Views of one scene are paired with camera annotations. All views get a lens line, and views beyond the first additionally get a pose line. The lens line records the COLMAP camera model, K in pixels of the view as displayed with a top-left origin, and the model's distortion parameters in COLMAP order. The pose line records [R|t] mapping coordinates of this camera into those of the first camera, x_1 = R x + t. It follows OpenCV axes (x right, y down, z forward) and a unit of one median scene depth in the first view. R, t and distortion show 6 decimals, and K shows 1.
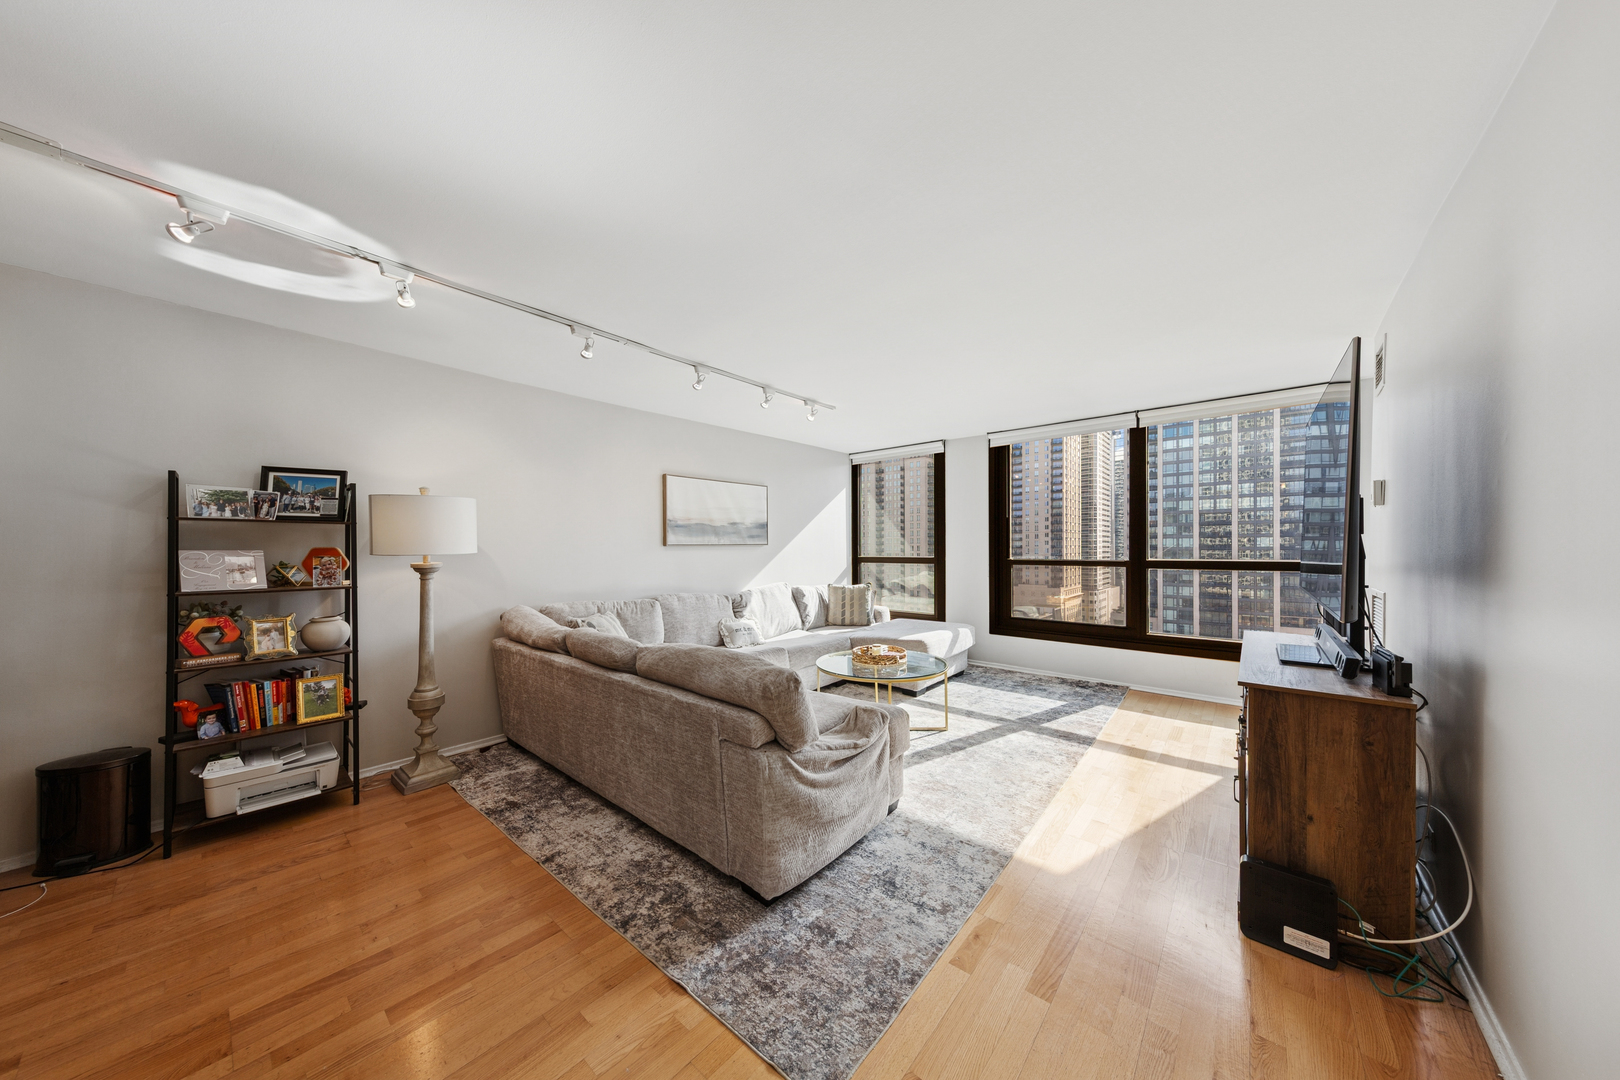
lens RADIAL K [[511.4, 0, 821.5], [0, 511.4, 549.2], [0, 0, 1]] dist [0.011545, -0.000269]
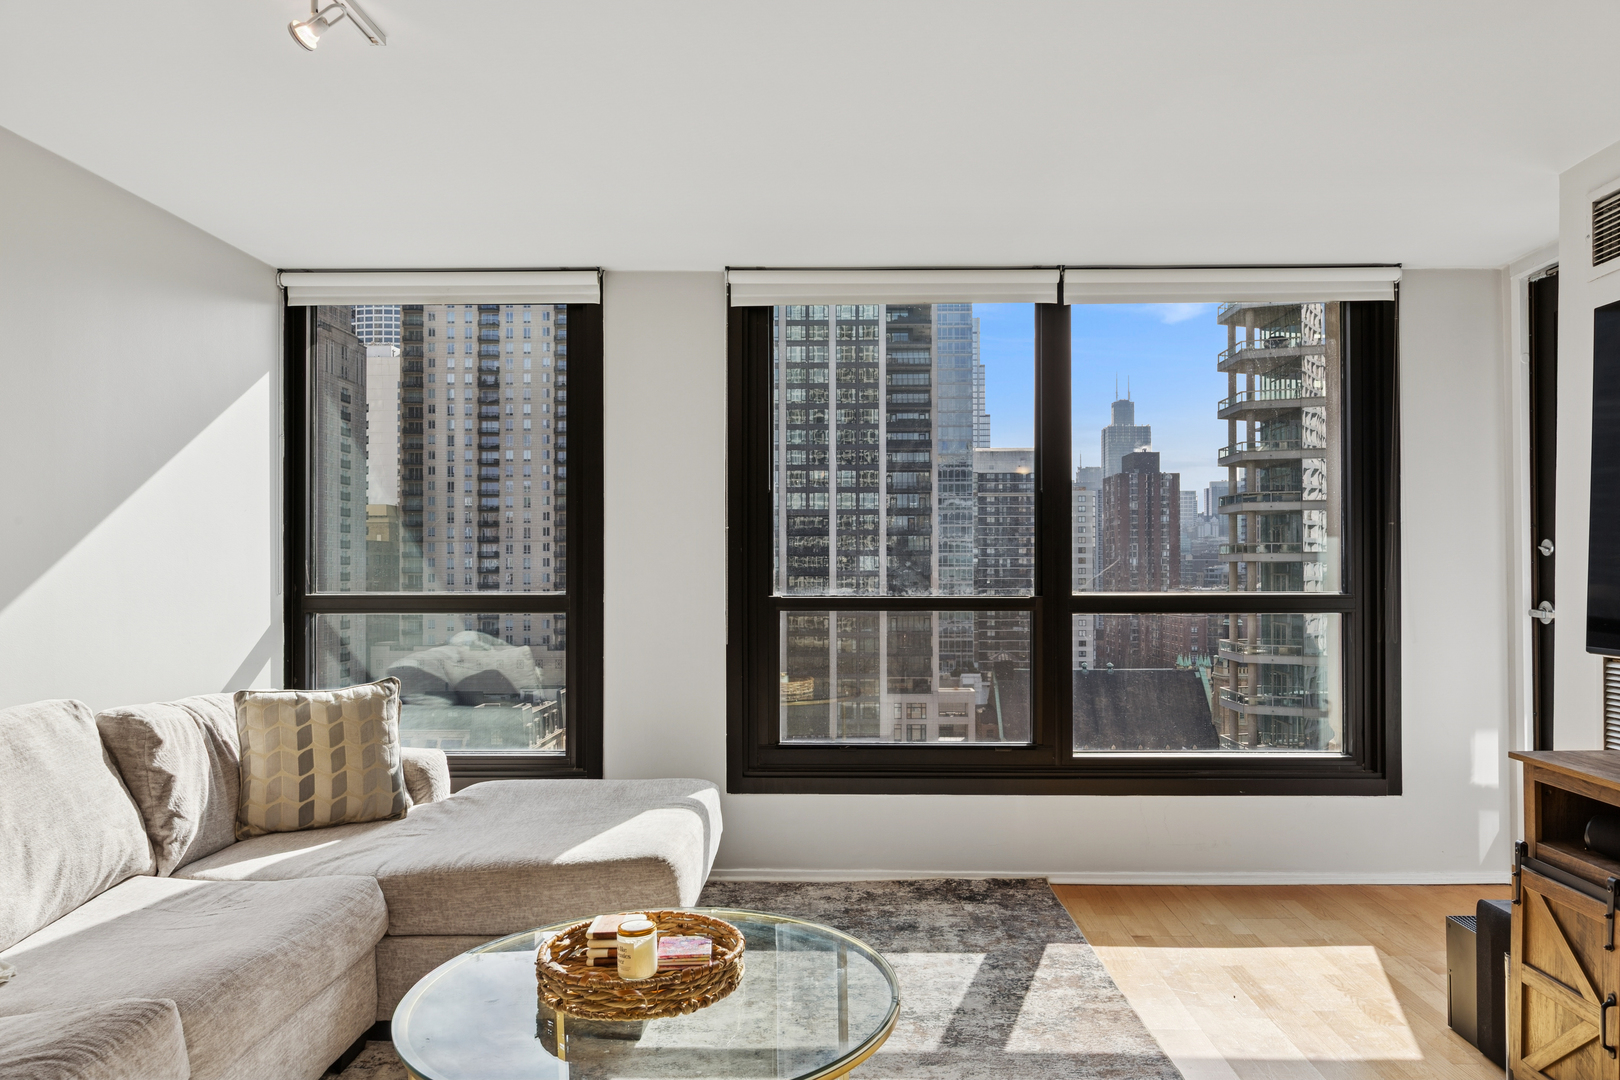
lens RADIAL K [[1054.2, 0, 828.6], [0, 1054.2, 561.4], [0, 0, 1]] dist [-0.001671, 0.004681]
pose [[0.777147, 0.007829, 0.629271, -0.092168], [0.000256, 0.999919, -0.012757, 0.001860], [-0.629319, 0.010075, 0.777081, 0.290393]]
